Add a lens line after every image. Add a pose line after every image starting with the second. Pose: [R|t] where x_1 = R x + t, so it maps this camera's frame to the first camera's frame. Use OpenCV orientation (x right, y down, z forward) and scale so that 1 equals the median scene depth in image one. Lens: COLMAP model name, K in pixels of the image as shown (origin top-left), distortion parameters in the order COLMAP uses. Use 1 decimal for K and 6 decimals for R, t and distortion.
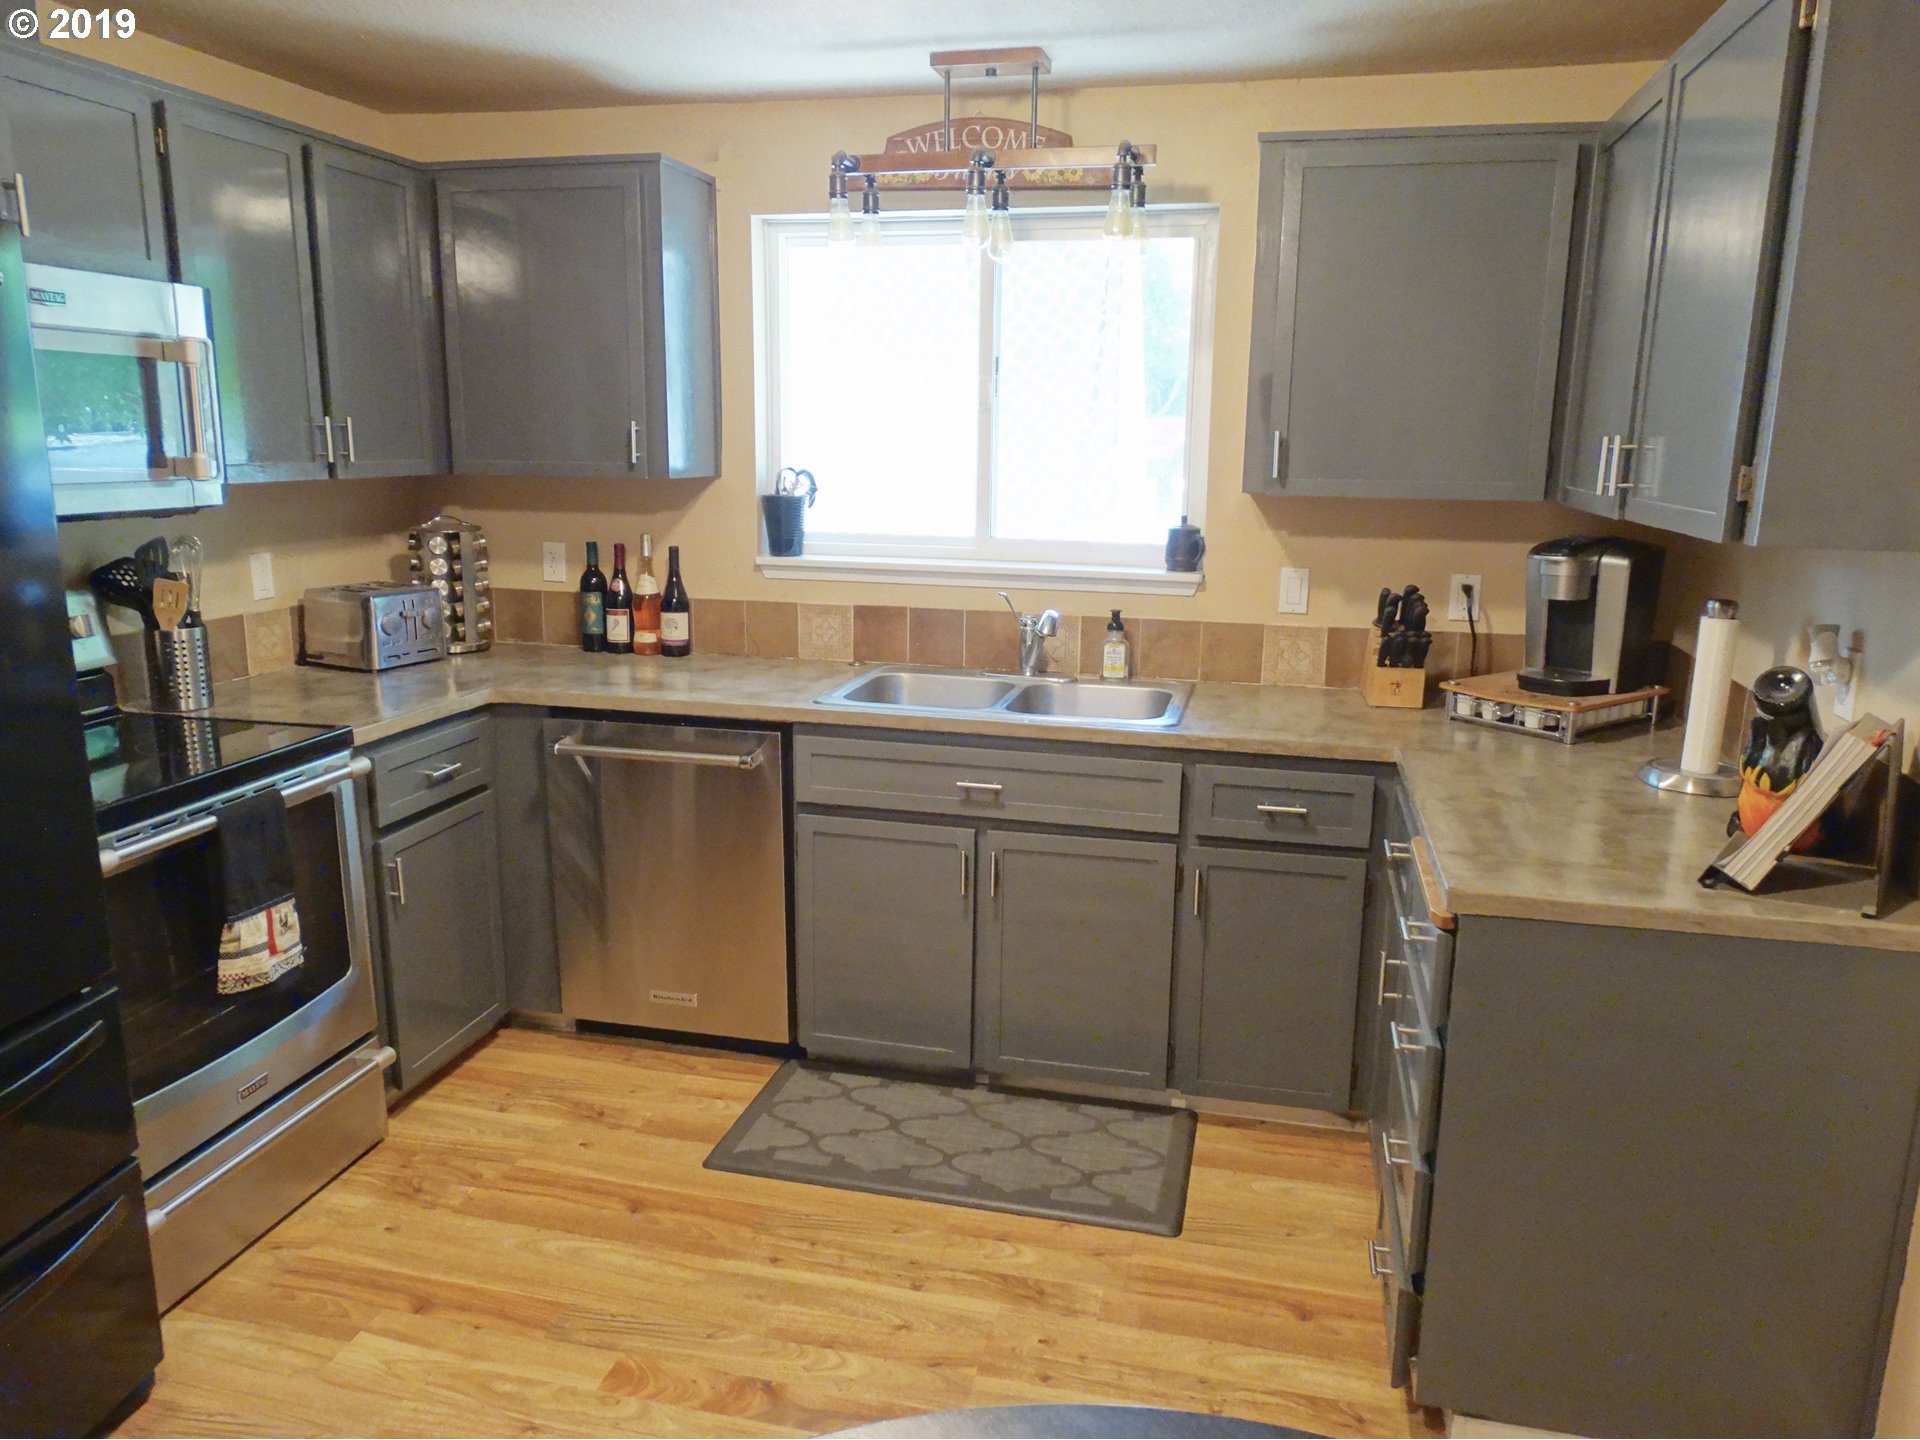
lens RADIAL K [[1352.2, 0, 957.8], [0, 1352.2, 718.0], [0, 0, 1]] dist [-0.006072, -0.007975]
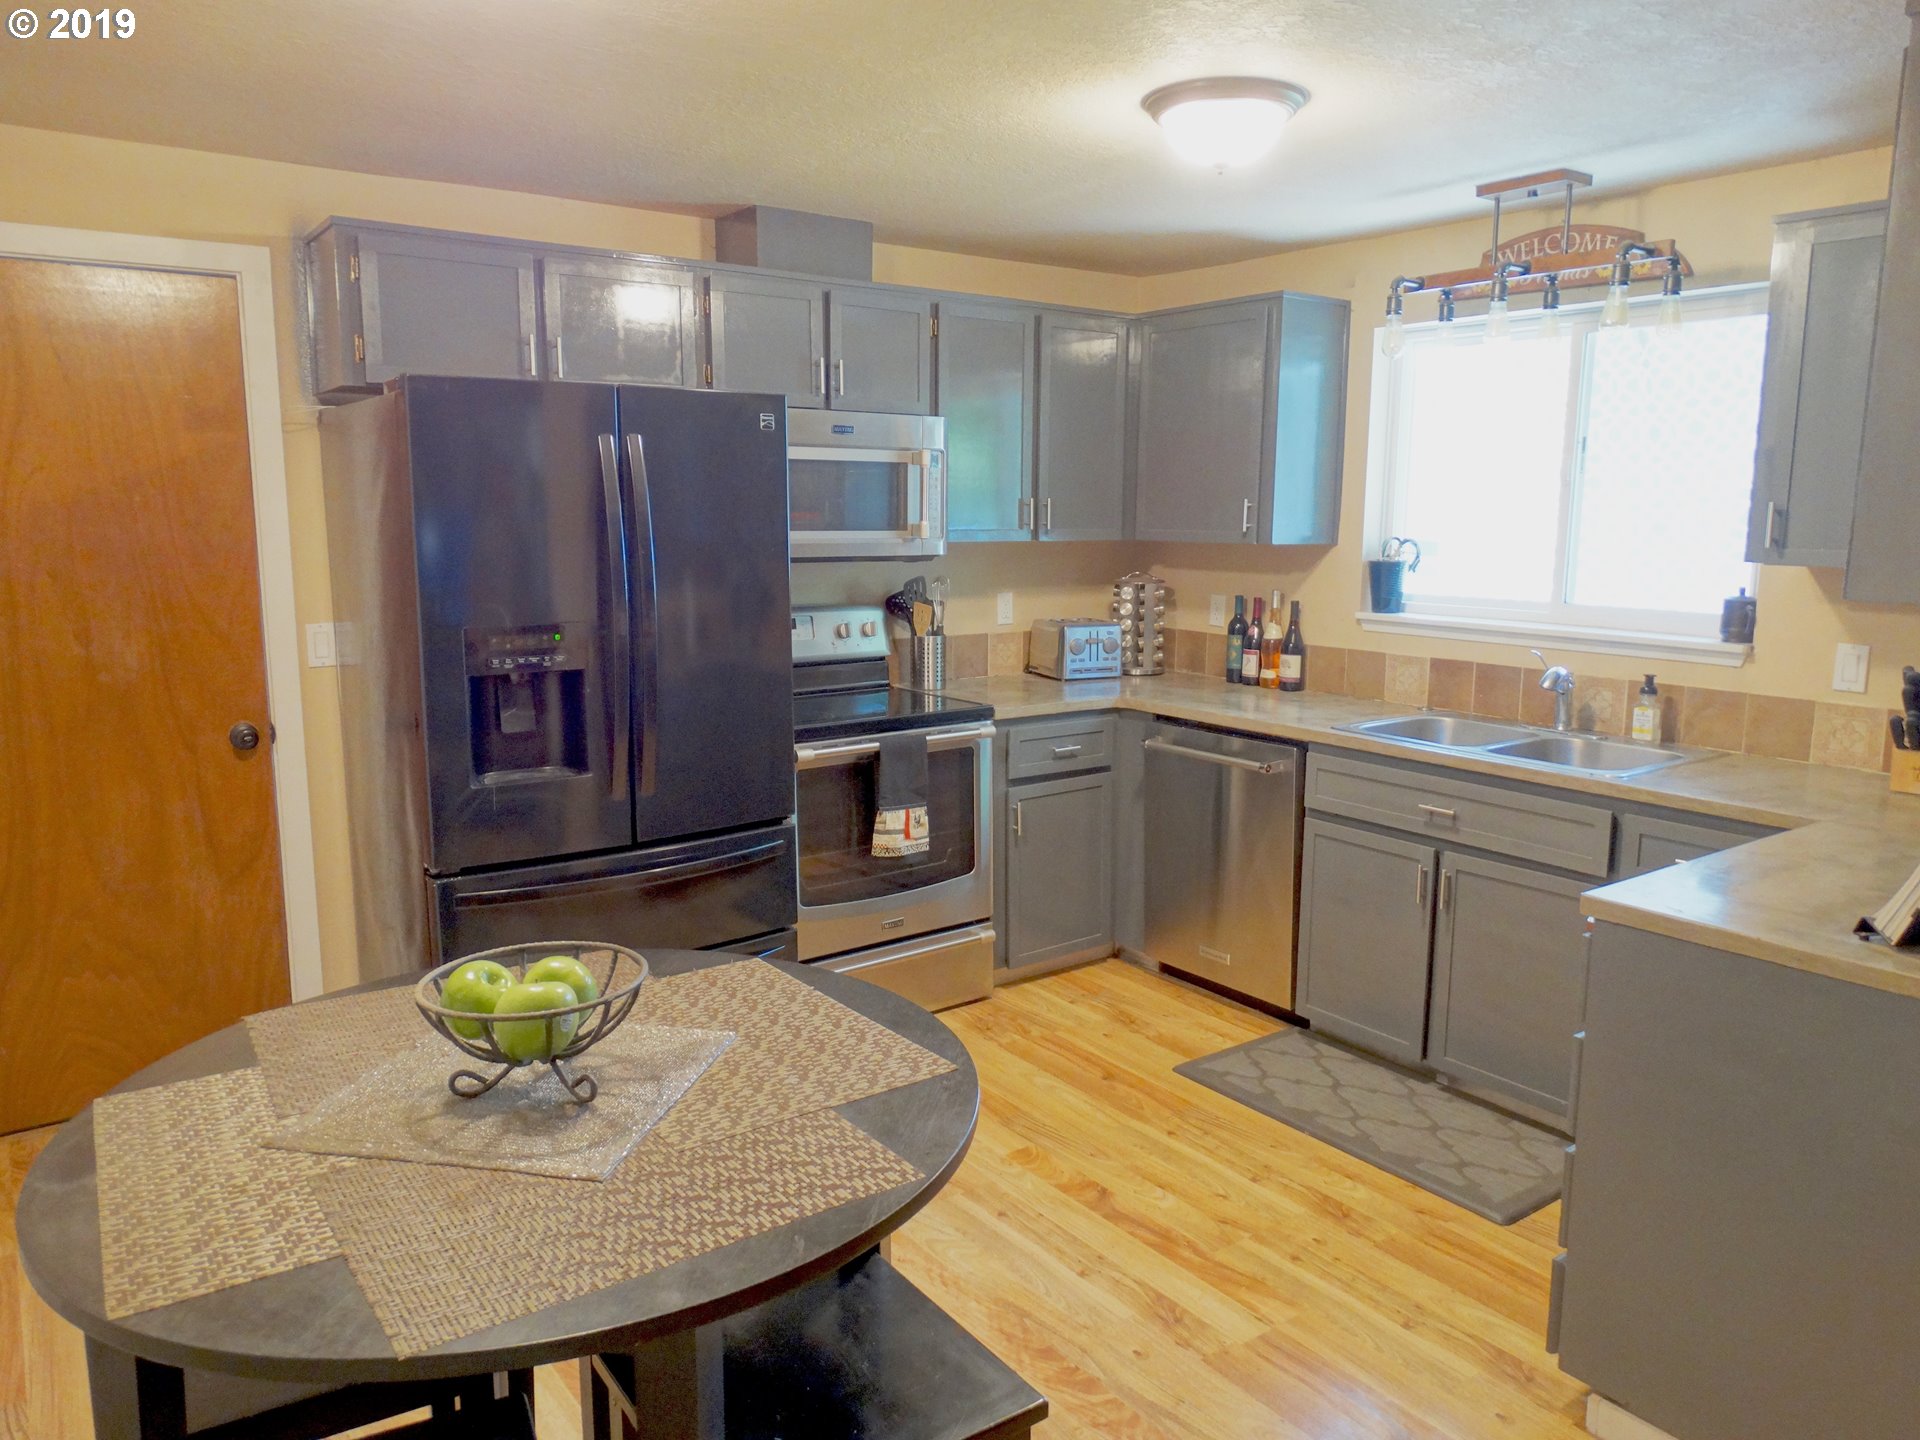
lens RADIAL K [[1352.2, 0, 972.5], [0, 1352.2, 720.2], [0, 0, 1]] dist [-0.006072, -0.007975]
pose [[0.766067, 0.092312, -0.636097, 0.413995], [-0.129594, 0.991492, -0.012185, 0.037818], [0.629560, 0.091769, 0.771513, -0.133546]]
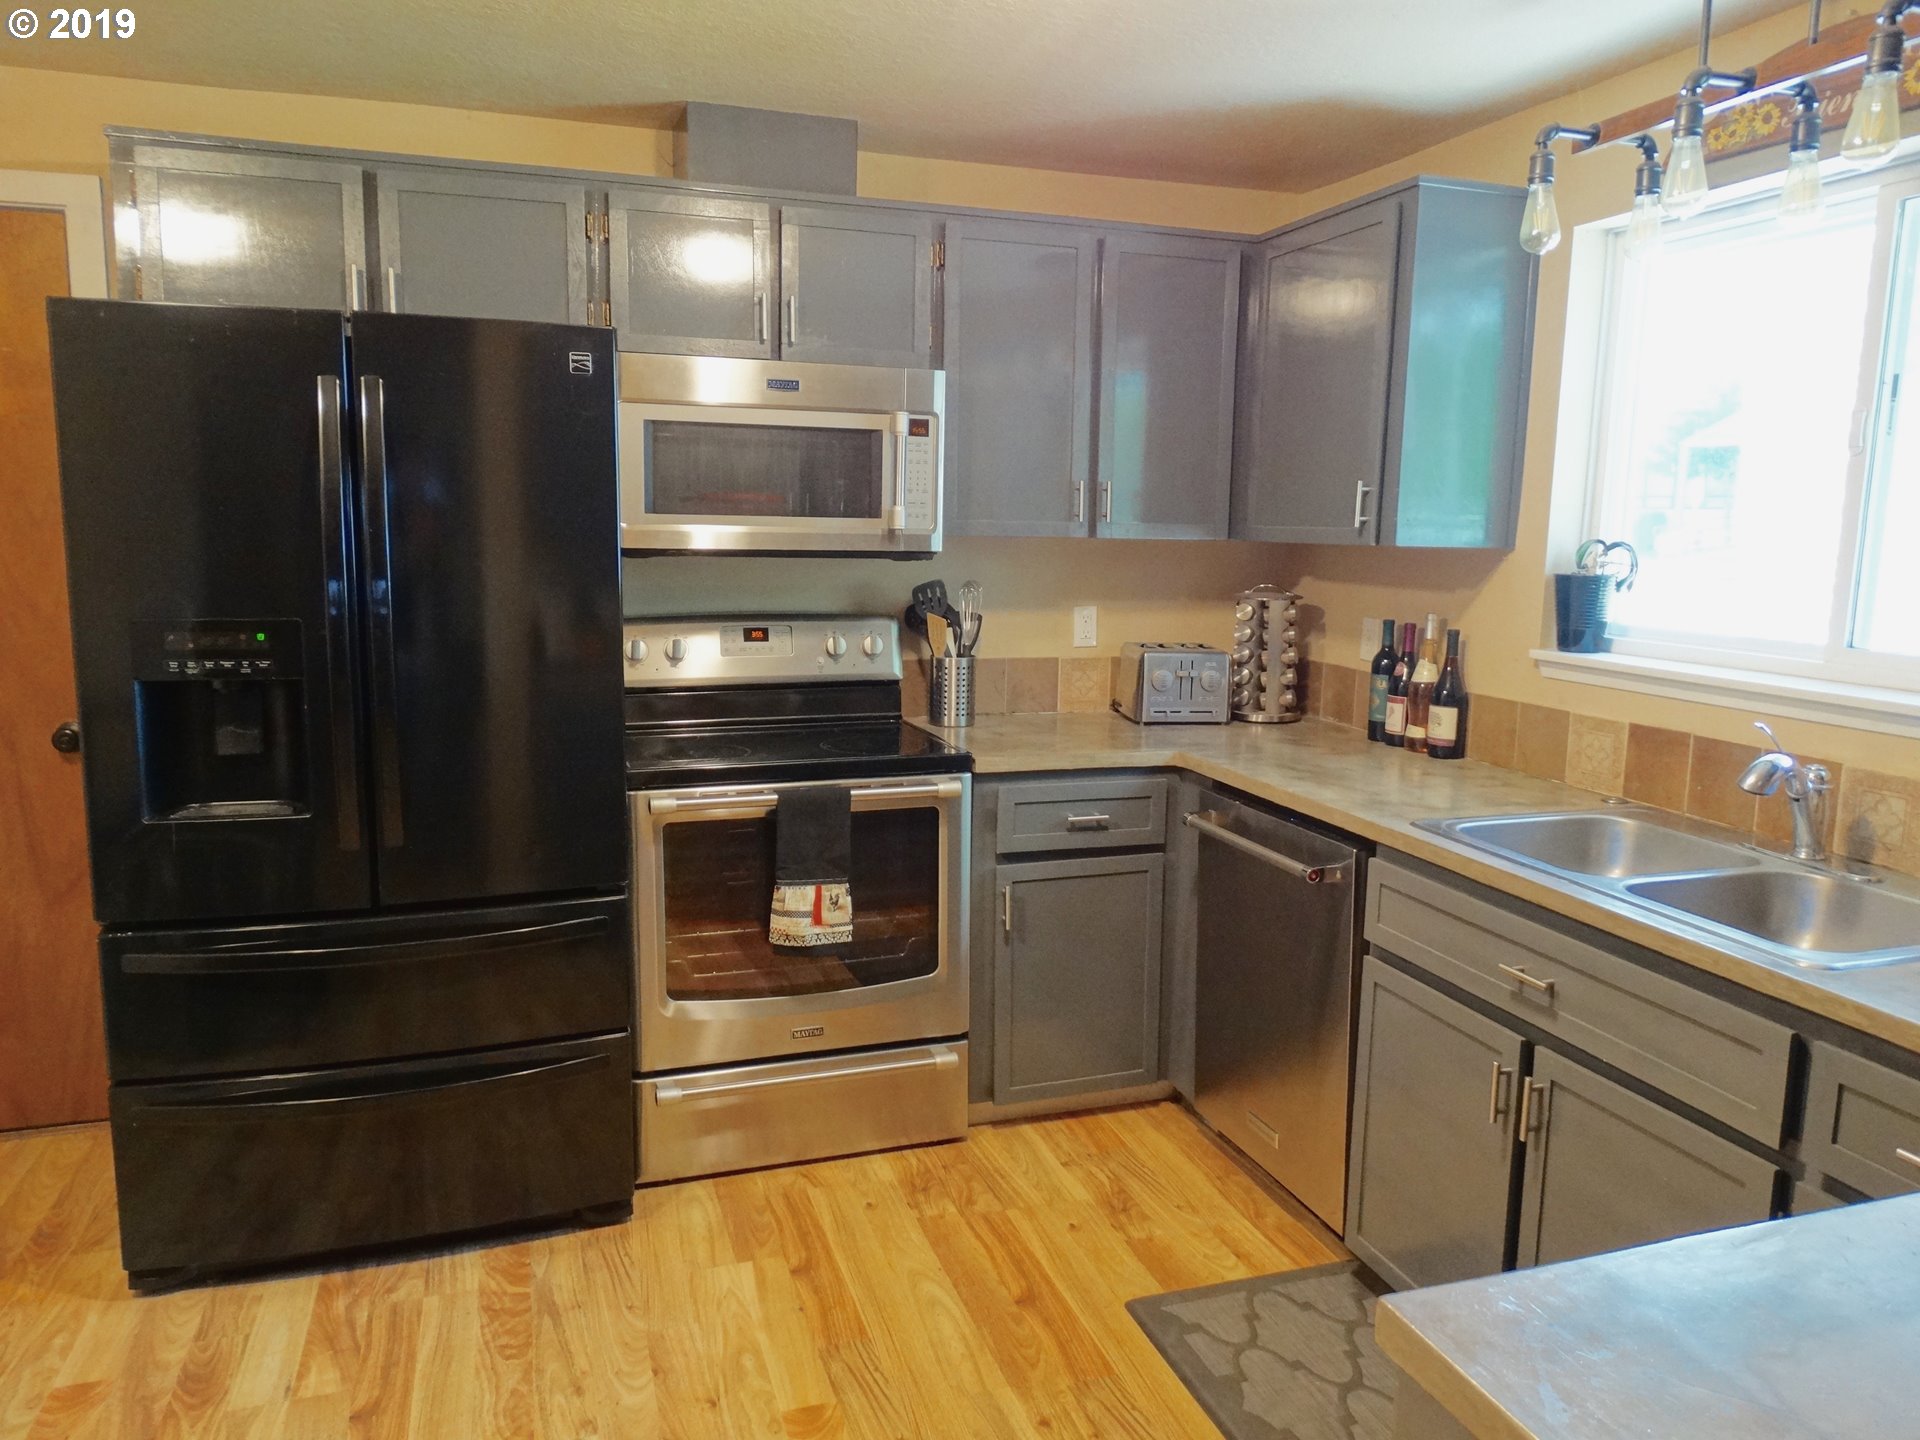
lens RADIAL K [[1352.2, 0, 967.5], [0, 1352.2, 718.9], [0, 0, 1]] dist [-0.006072, -0.007975]
pose [[0.526526, 0.121385, -0.841449, 0.412112], [-0.187350, 0.981989, 0.024426, -0.041591], [0.829259, 0.144785, 0.539784, 0.347917]]
